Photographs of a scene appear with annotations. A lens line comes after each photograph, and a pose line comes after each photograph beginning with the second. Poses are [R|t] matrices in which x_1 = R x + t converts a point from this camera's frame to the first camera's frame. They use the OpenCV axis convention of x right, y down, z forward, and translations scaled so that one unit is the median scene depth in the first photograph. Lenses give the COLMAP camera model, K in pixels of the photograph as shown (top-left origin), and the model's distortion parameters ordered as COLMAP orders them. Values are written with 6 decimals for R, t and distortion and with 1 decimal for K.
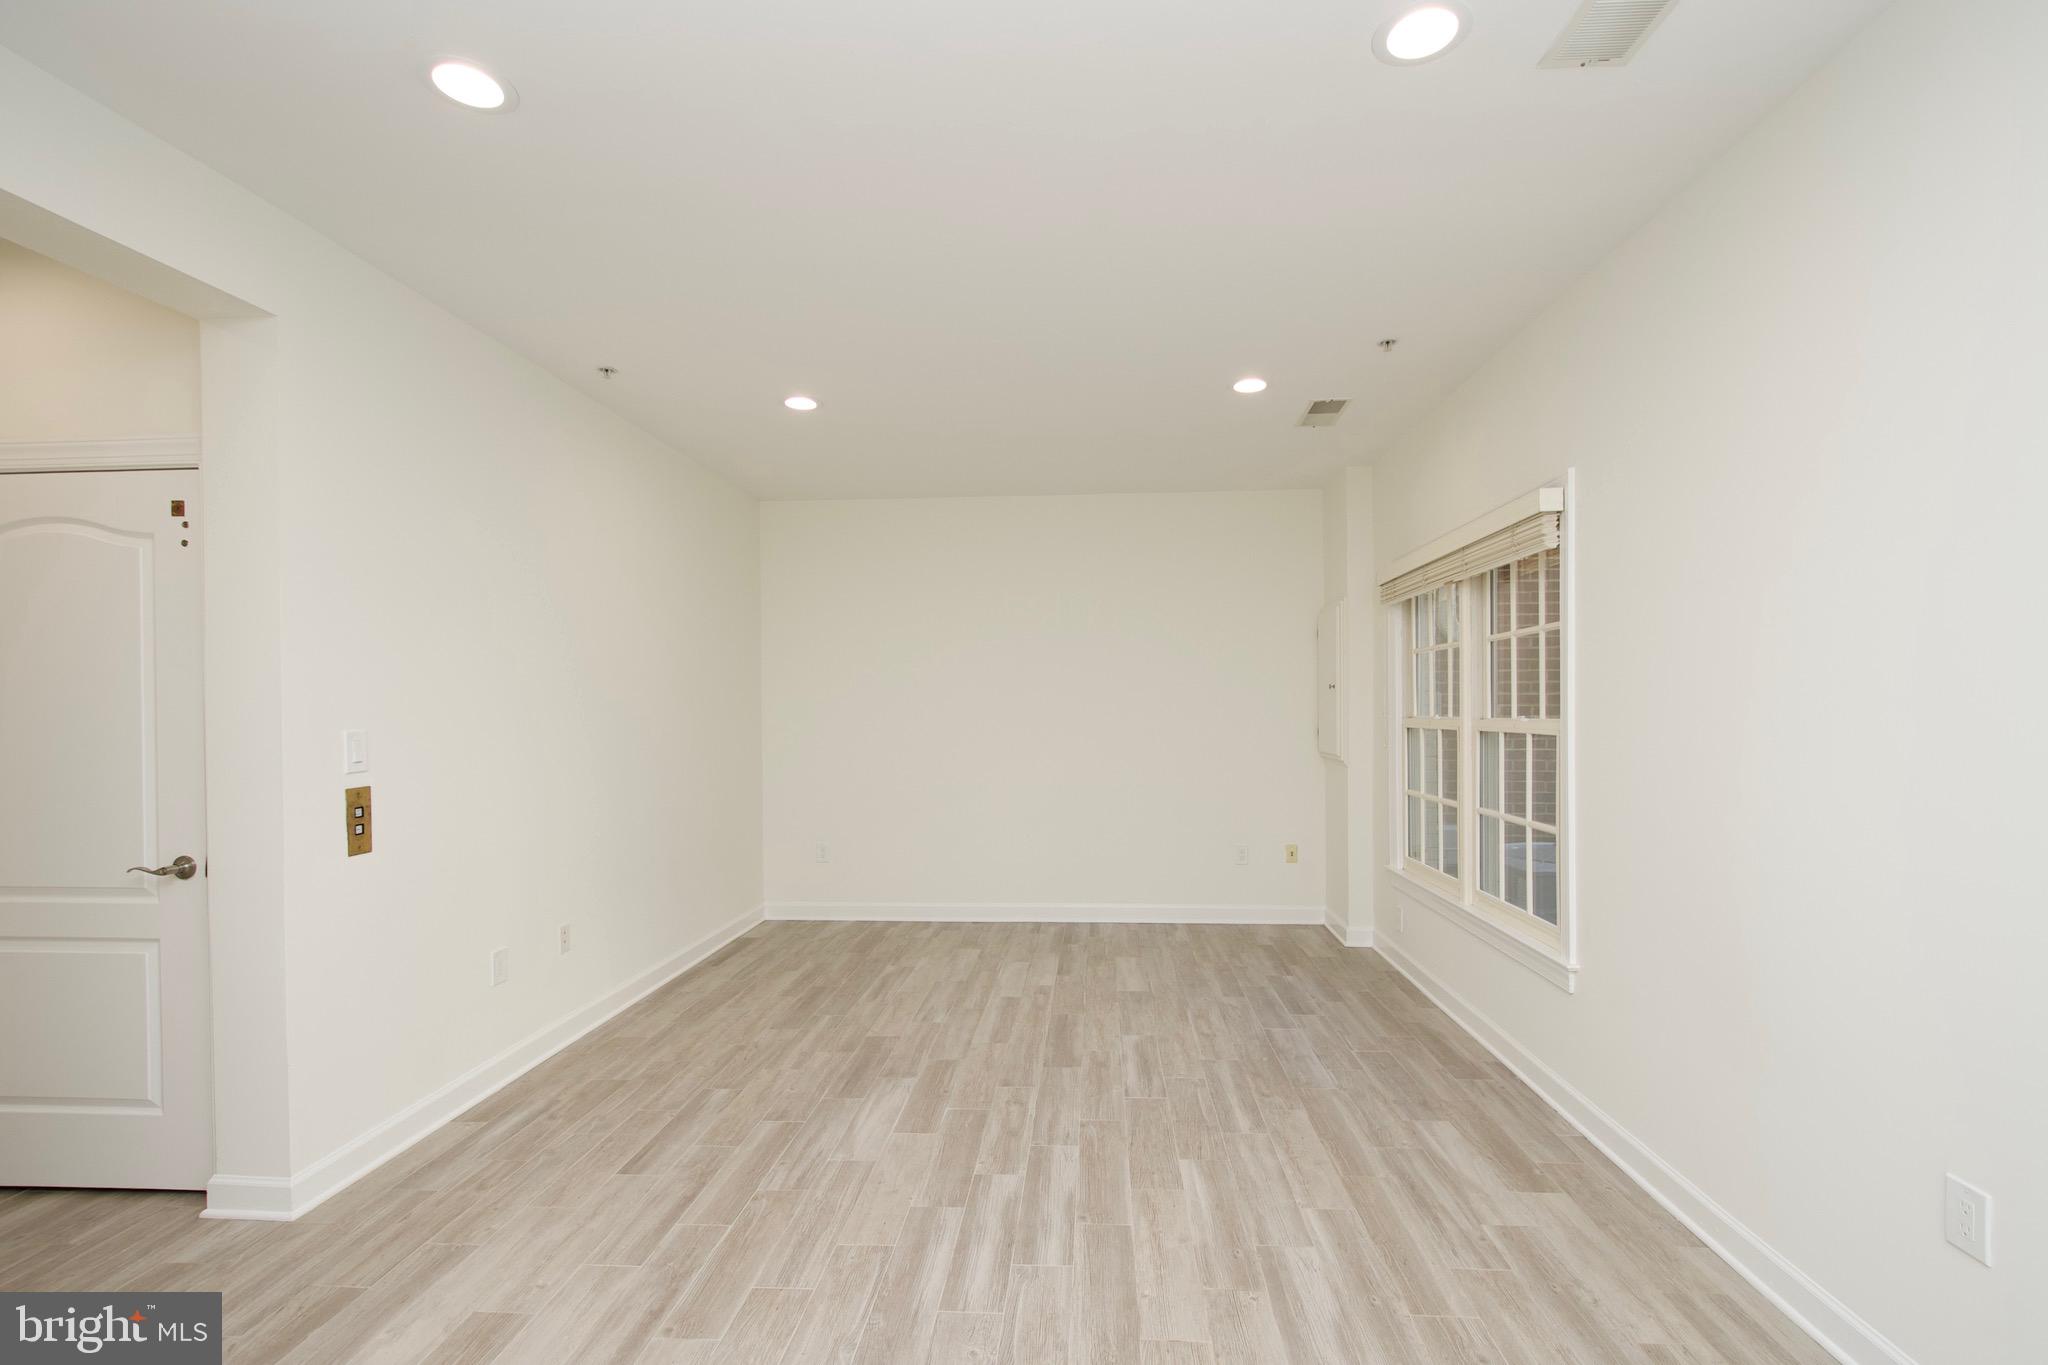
lens RADIAL K [[897.1, 0, 1041.9], [0, 897.1, 712.9], [0, 0, 1]] dist [0.005506, -0.003503]
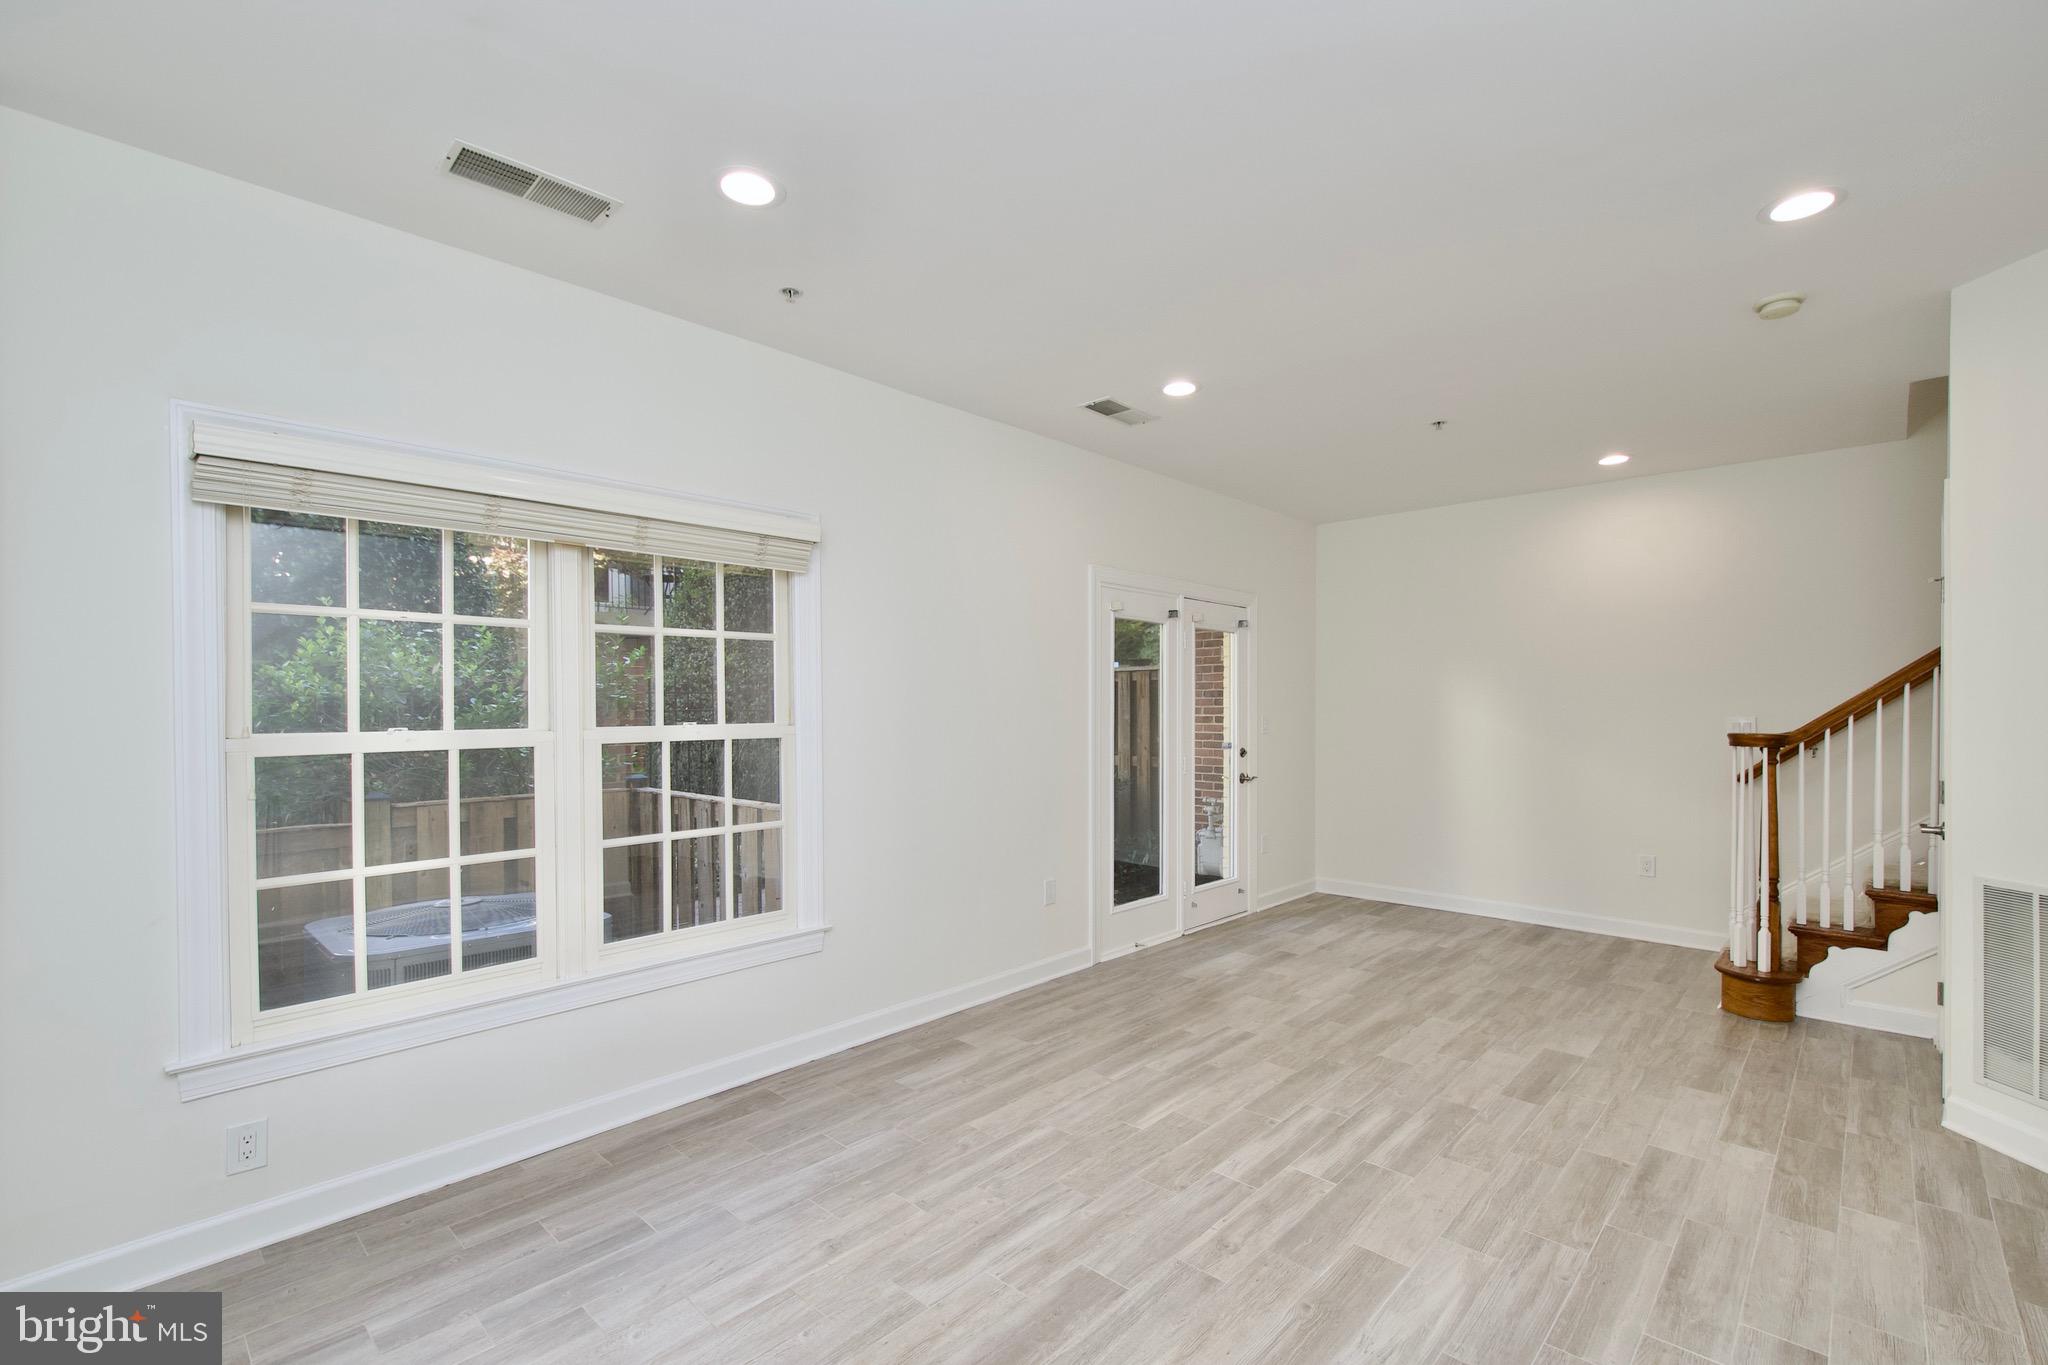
lens RADIAL K [[897.1, 0, 1018.9], [0, 897.1, 720.0], [0, 0, 1]] dist [0.005506, -0.003503]
pose [[-0.761612, 0.000614, 0.648033, -0.388516], [0.013863, 0.999786, 0.015345, -0.014680], [-0.647885, 0.020671, -0.761458, 1.701430]]
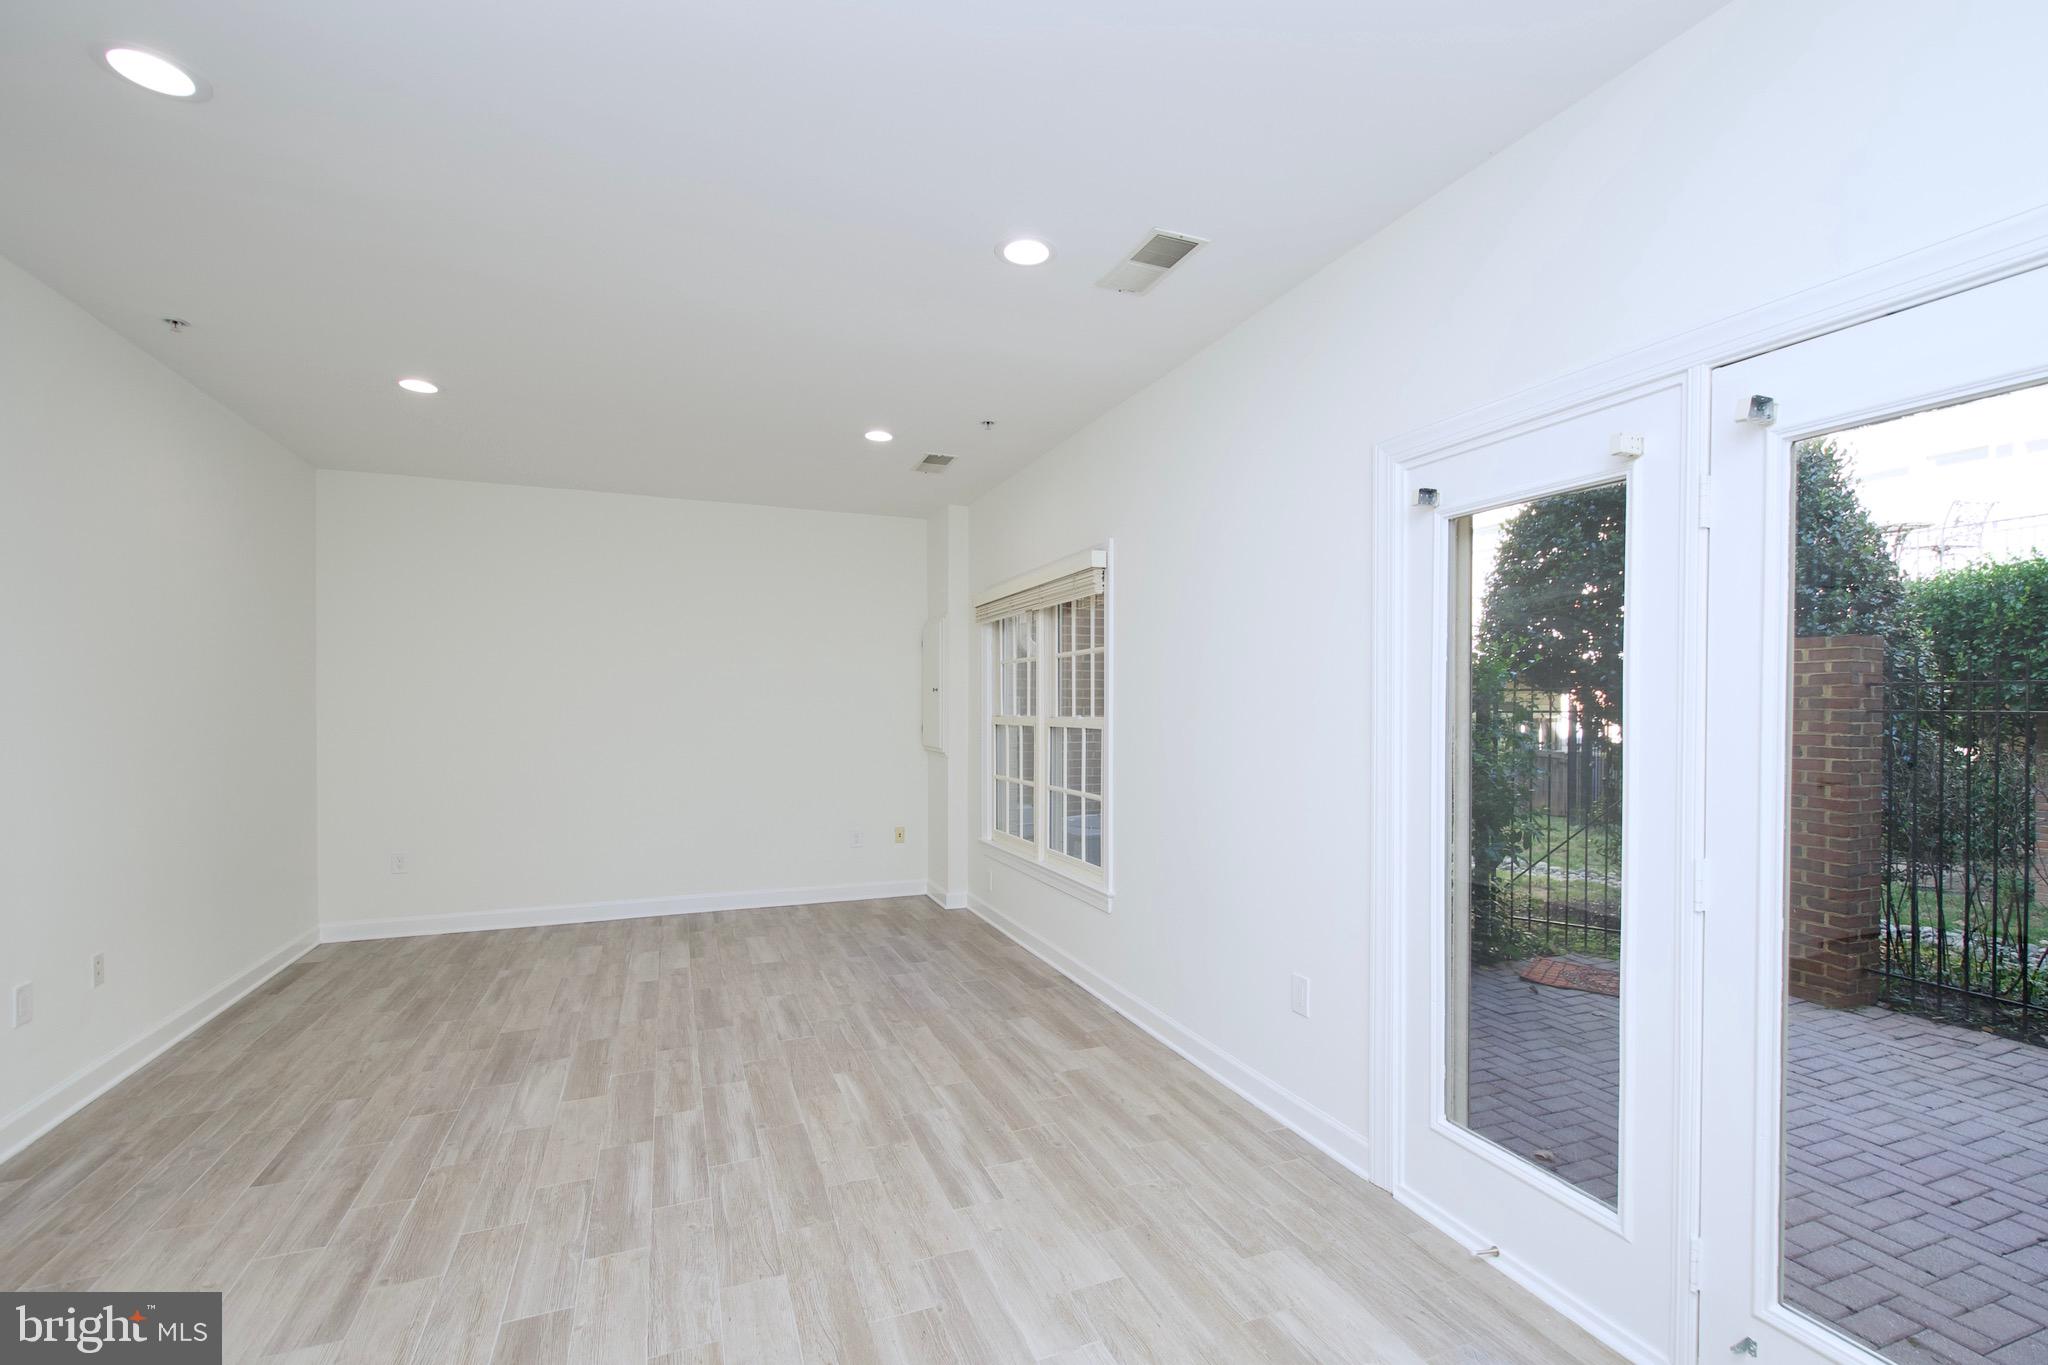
lens RADIAL K [[897.1, 0, 1042.8], [0, 897.1, 715.8], [0, 0, 1]] dist [0.005506, -0.003503]
pose [[0.897425, 0.003520, 0.441153, -0.119199], [-0.005290, 0.999982, 0.002781, 0.001080], [-0.441135, -0.004829, 0.897428, -0.201826]]
